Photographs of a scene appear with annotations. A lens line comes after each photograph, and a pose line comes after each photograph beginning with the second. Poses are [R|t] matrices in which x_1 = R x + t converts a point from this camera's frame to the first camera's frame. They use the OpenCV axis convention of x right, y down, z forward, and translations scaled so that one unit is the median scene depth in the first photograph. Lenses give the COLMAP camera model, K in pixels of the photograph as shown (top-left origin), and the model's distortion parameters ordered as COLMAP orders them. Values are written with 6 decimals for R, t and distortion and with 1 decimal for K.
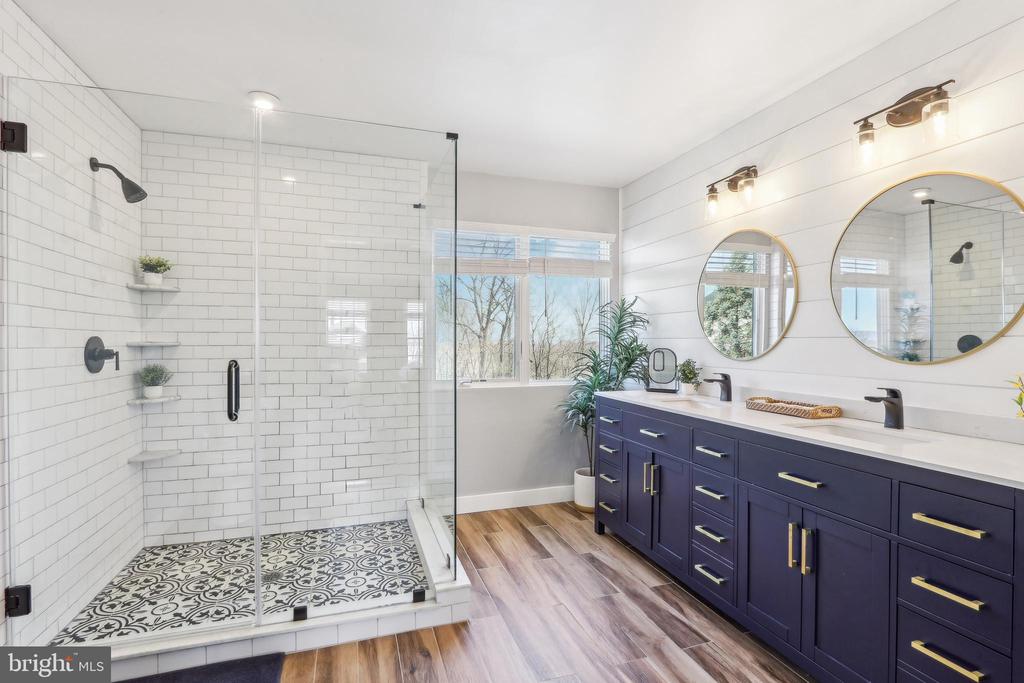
lens RADIAL K [[484.0, 0, 511.9], [0, 484.0, 342.3], [0, 0, 1]] dist [-0.020092, 0.001258]
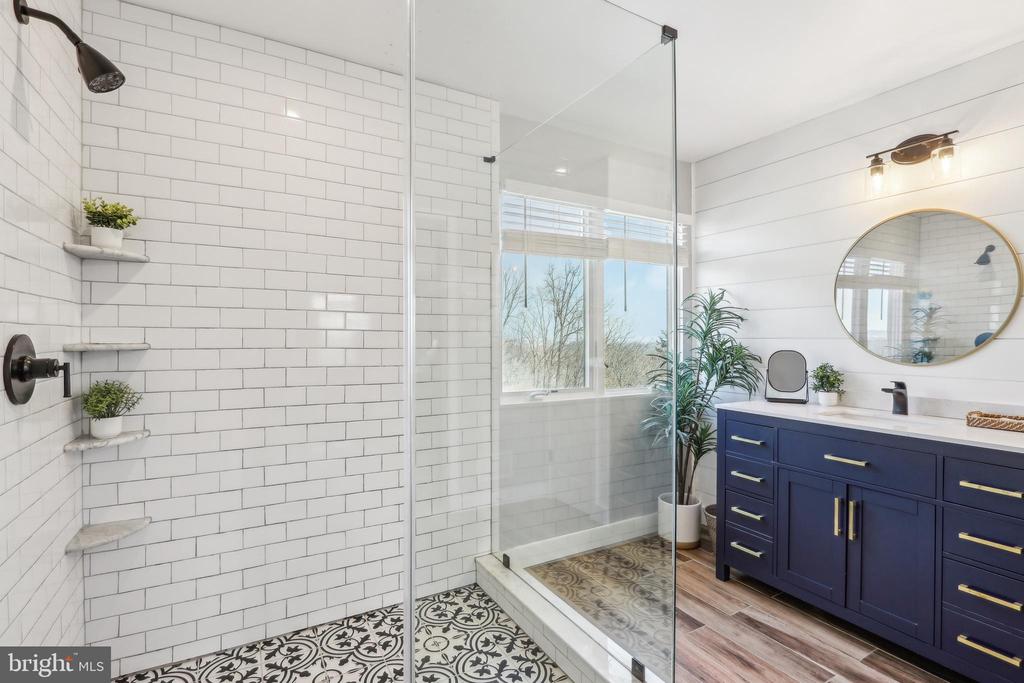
lens RADIAL K [[484.0, 0, 512.2], [0, 484.0, 338.0], [0, 0, 1]] dist [-0.020092, 0.001258]
pose [[0.981379, 0.002211, 0.192069, -0.345792], [-0.001541, 0.999992, -0.003636, -0.005774], [-0.192075, 0.003273, 0.981375, 0.299593]]
